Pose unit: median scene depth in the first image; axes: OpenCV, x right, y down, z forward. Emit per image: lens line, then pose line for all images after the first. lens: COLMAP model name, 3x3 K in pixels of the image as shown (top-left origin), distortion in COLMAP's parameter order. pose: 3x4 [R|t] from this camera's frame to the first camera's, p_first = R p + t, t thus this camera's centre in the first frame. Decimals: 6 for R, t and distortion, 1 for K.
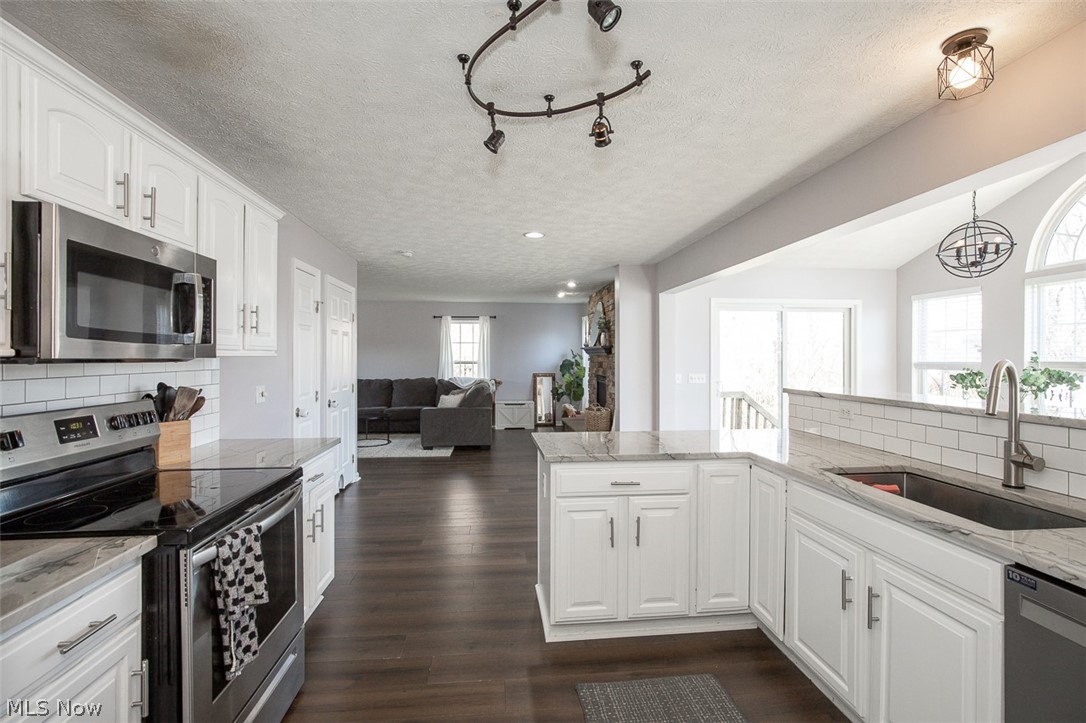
lens RADIAL K [[501.5, 0, 539.2], [0, 501.5, 360.1], [0, 0, 1]] dist [-0.026480, 0.014678]
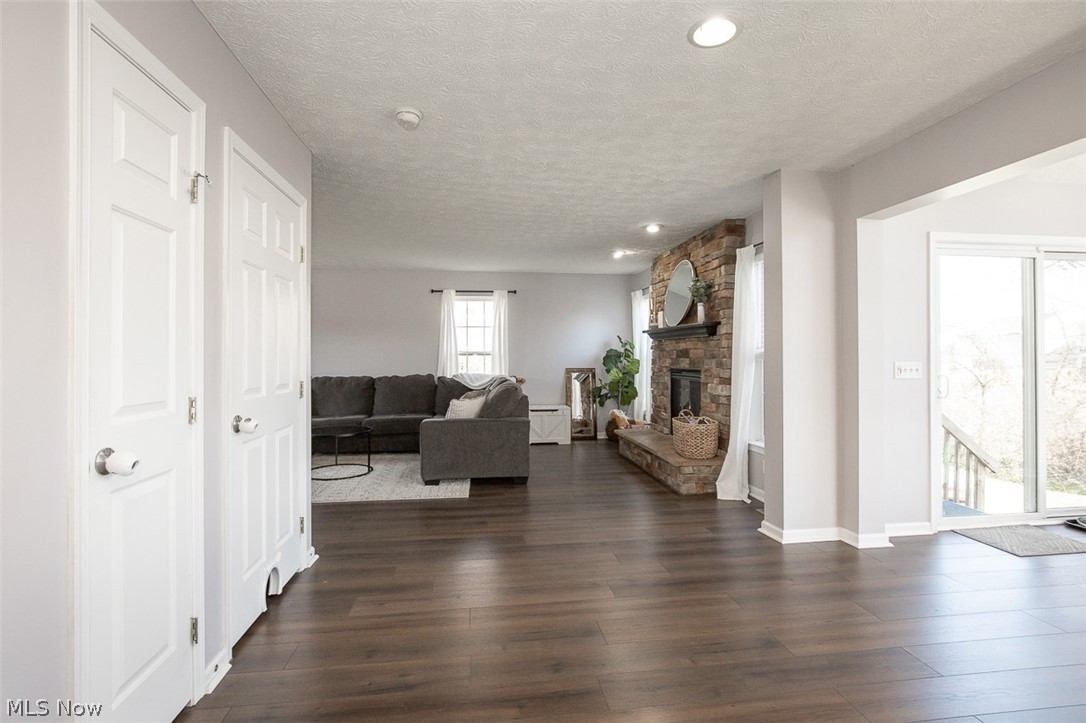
lens RADIAL K [[501.5, 0, 539.2], [0, 501.5, 360.1], [0, 0, 1]] dist [-0.026480, 0.014678]
pose [[0.999271, -0.002133, 0.038105, -0.093548], [0.002144, 0.999998, -0.000254, 0.016917], [-0.038104, 0.000335, 0.999274, 0.304611]]
